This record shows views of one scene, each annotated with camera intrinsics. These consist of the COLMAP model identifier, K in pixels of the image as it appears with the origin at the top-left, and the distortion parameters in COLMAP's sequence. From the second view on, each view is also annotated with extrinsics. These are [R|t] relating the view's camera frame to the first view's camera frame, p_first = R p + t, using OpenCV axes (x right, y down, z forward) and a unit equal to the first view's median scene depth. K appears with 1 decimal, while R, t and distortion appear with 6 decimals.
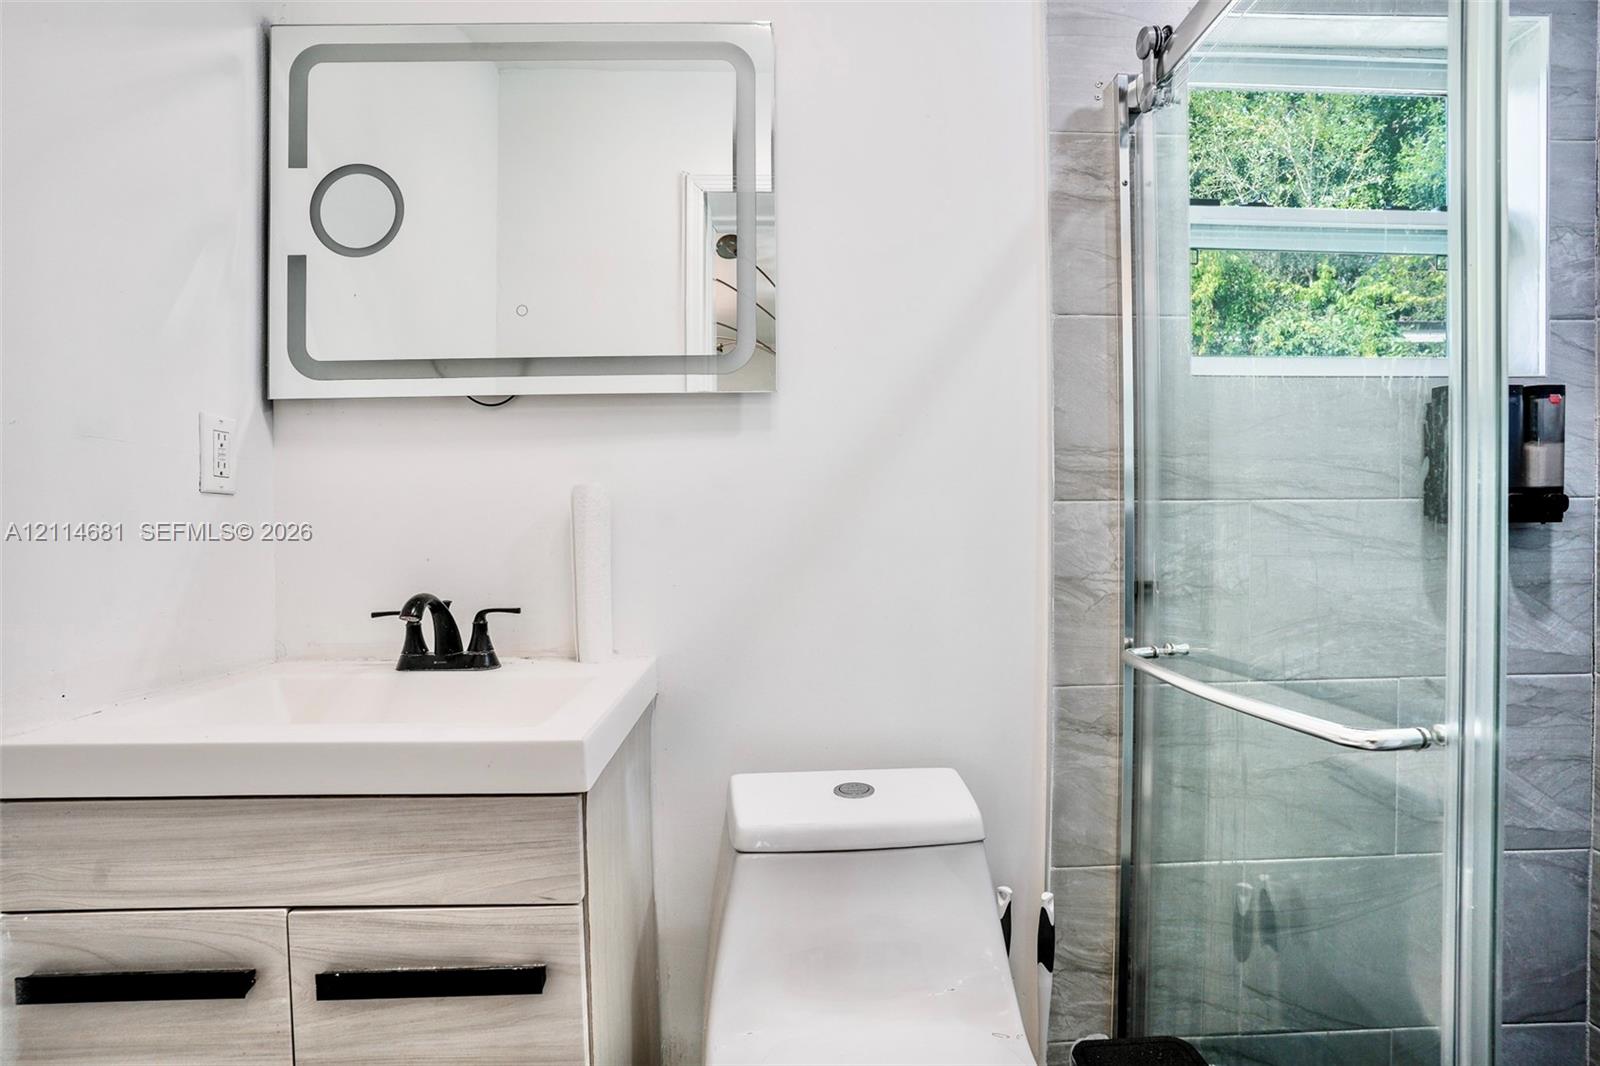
lens RADIAL K [[789.5, 0, 800.0], [0, 789.5, 533.0], [0, 0, 1]] dist [-0.079129, 0.038112]
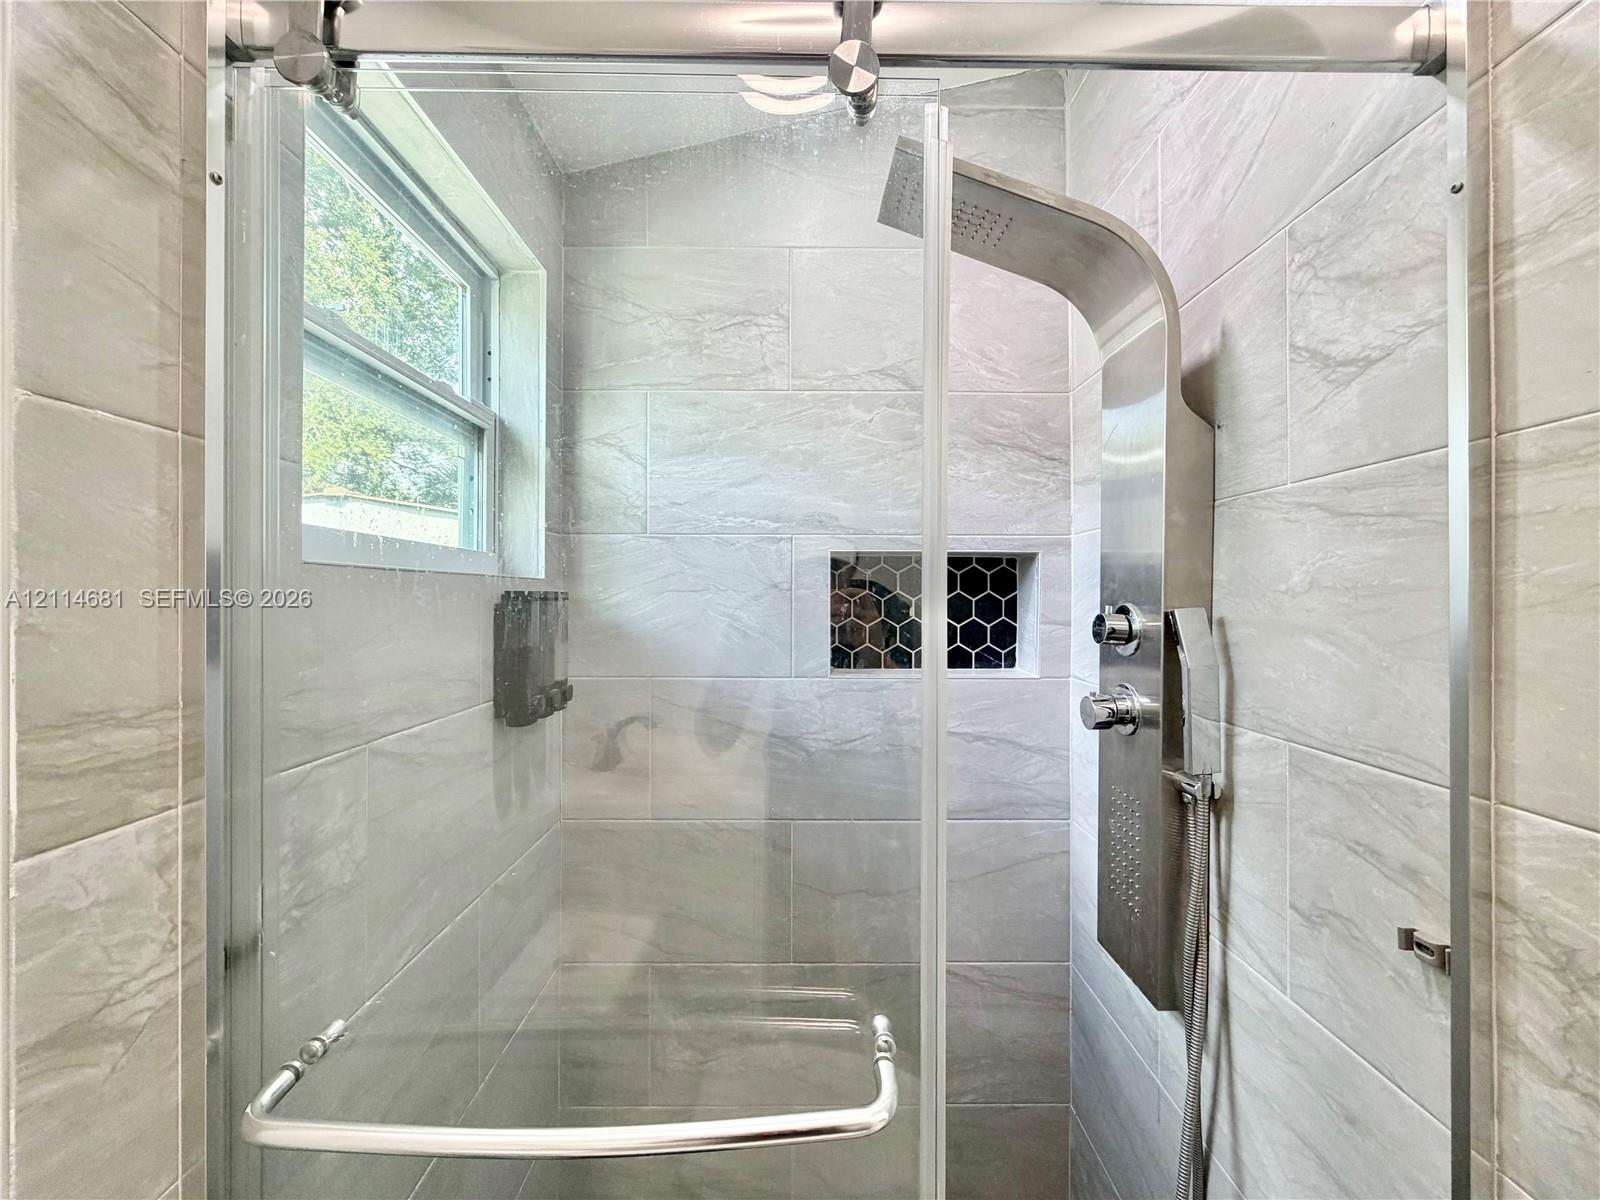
lens RADIAL K [[624.4, 0, 800.1], [0, 624.4, 605.8], [0, 0, 1]] dist [0.000032, -0.000104]
pose [[0.023800, 0.003906, 0.999709, 0.020959], [0.007369, 0.999965, -0.004082, -0.168166], [-0.999690, 0.007464, 0.023771, 0.604941]]
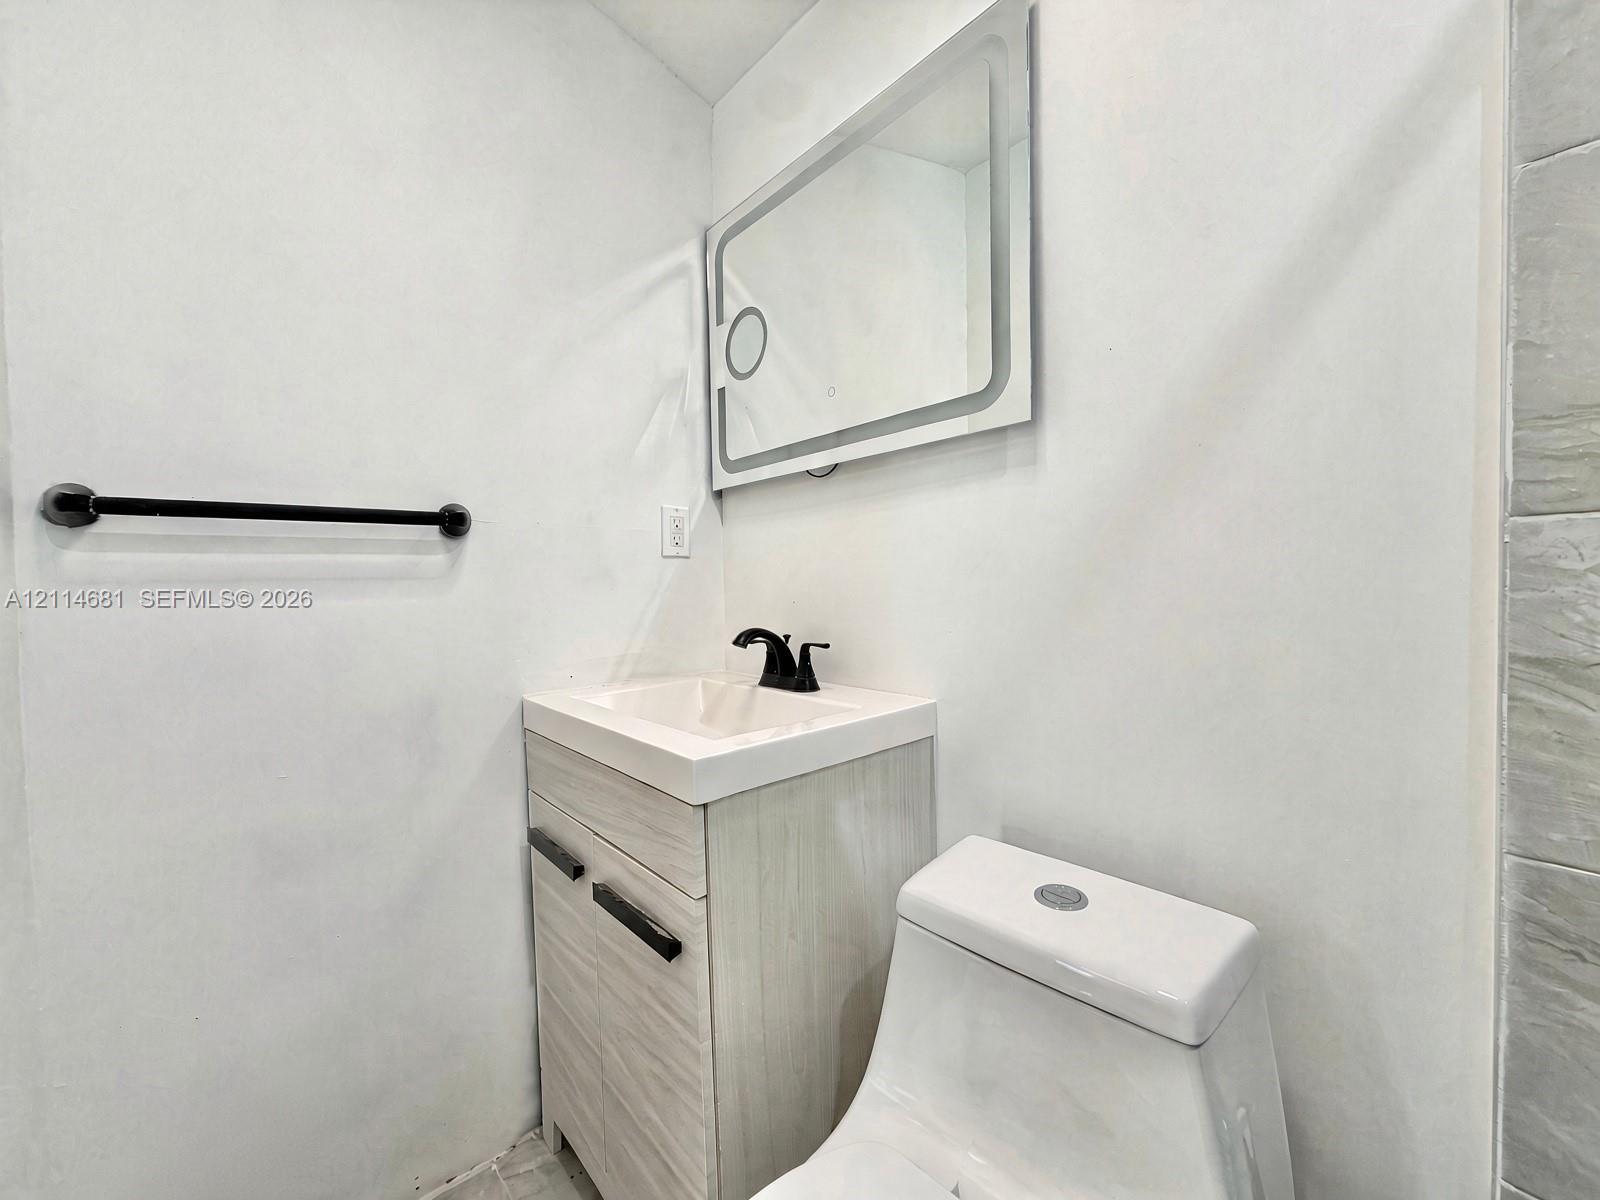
lens RADIAL K [[646.2, 0, 800.0], [0, 646.2, 600.0], [0, 0, 1]] dist [0.000965, 0.000091]
pose [[0.626048, 0.017999, -0.779577, 0.372800], [0.013320, 0.999341, 0.033770, -0.005274], [0.779671, -0.031526, 0.625395, 0.336626]]
